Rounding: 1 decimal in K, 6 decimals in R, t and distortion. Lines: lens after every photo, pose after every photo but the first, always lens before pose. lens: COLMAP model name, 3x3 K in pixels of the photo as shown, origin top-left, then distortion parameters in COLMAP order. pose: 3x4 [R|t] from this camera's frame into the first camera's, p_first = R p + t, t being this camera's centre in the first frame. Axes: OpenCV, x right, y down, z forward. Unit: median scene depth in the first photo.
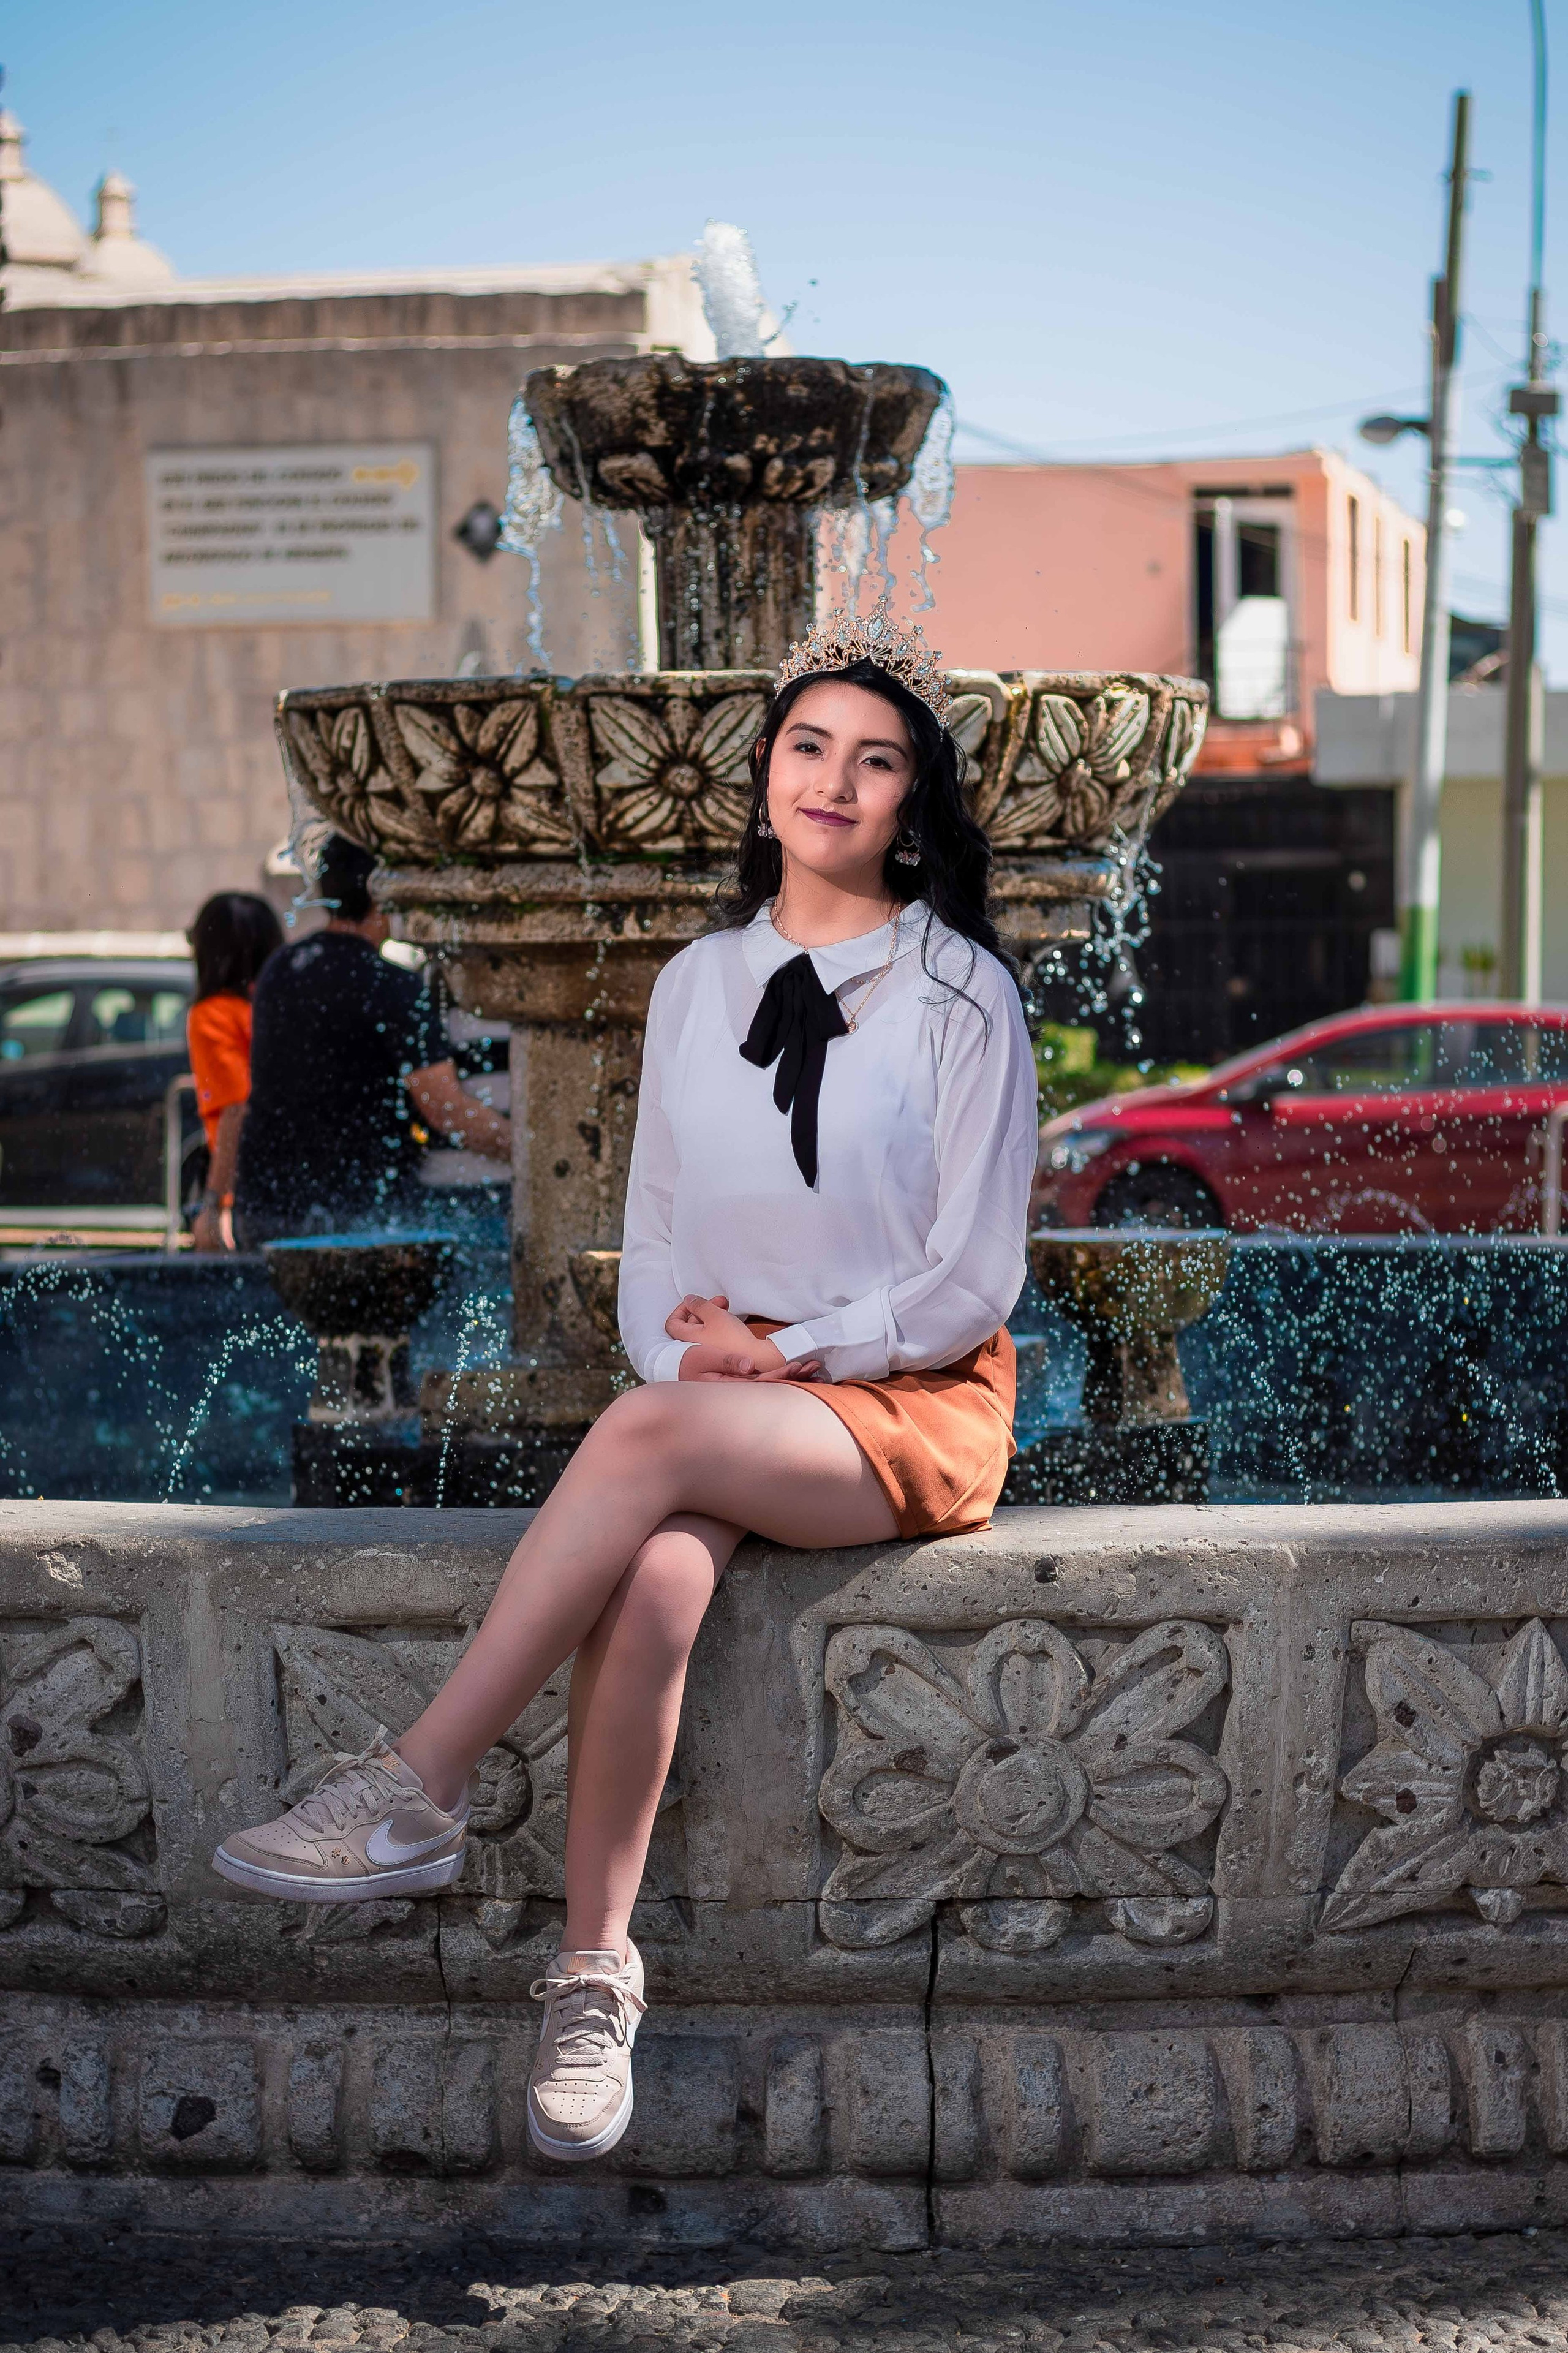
lens RADIAL K [[5529.4, 0, 785.5], [0, 5529.4, 1095.6], [0, 0, 1]] dist [-0.036883, 0.375886]
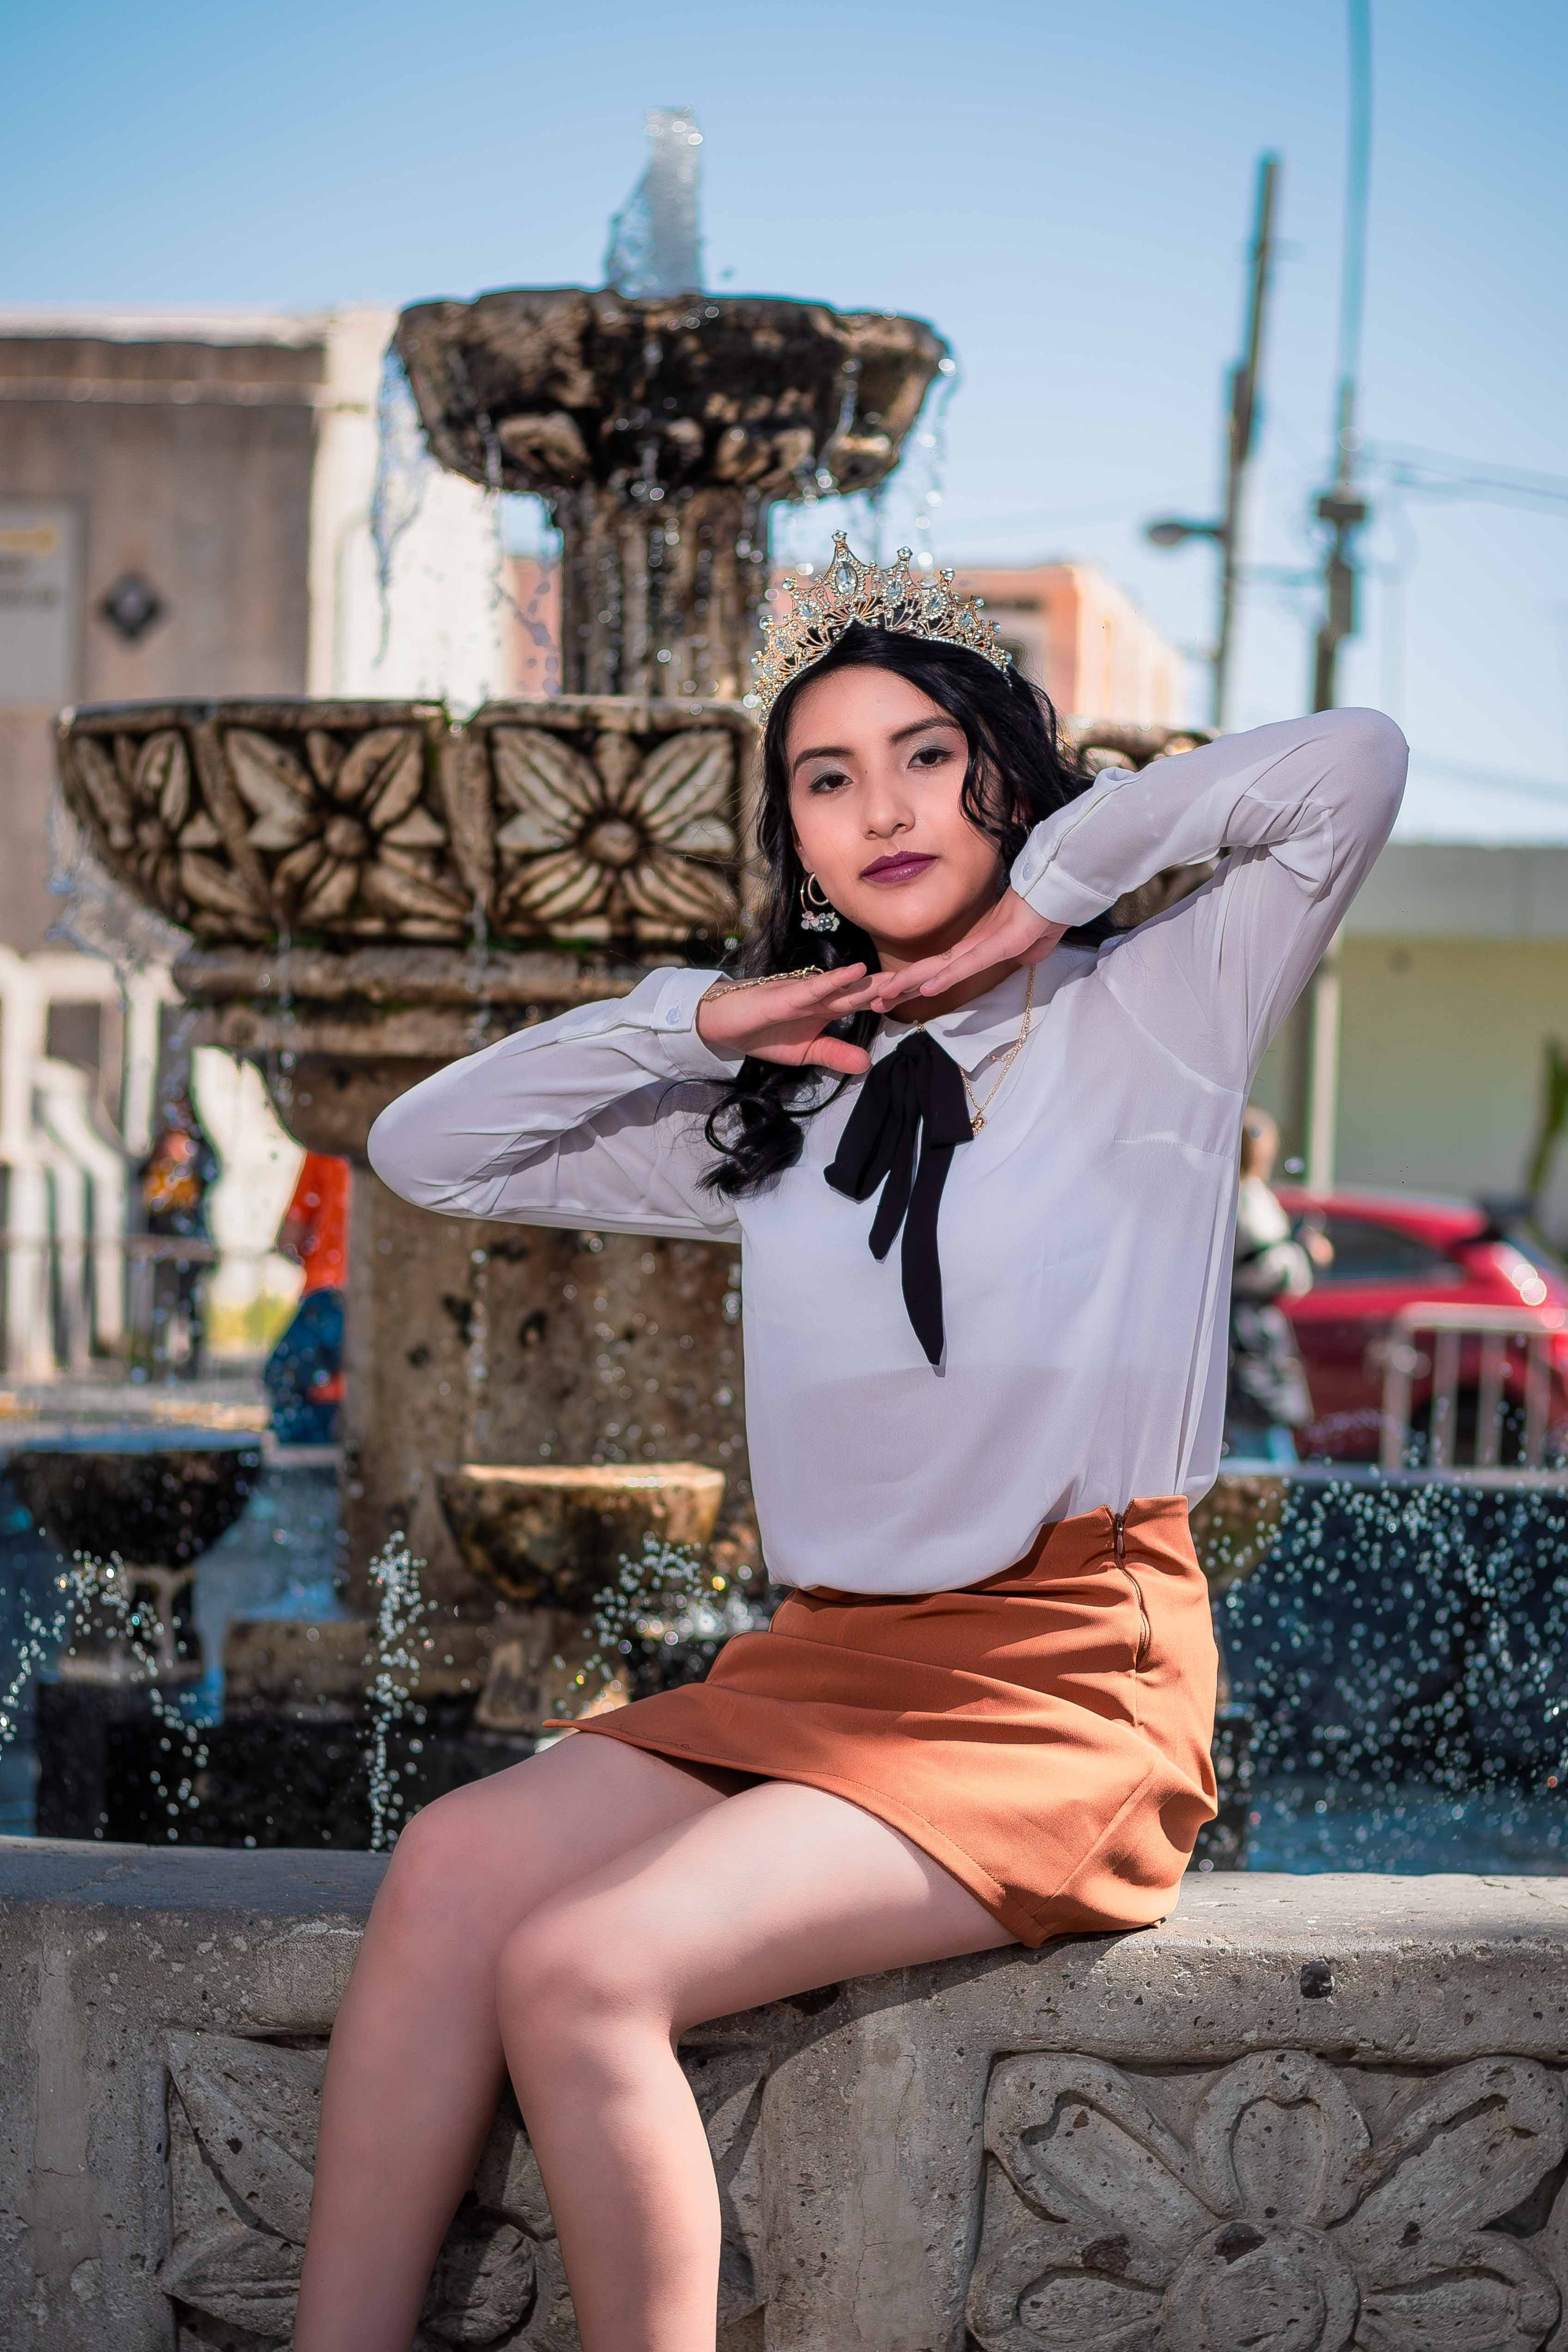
lens RADIAL K [[6121.4, 0, 853.4], [0, 6121.4, 1177.5], [0, 0, 1]] dist [-0.020270, 0.172483]
pose [[0.996742, 0.034215, 0.073042, -0.044856], [-0.033024, 0.999302, -0.017465, 0.001660], [-0.073589, 0.014996, 0.997176, 0.168432]]
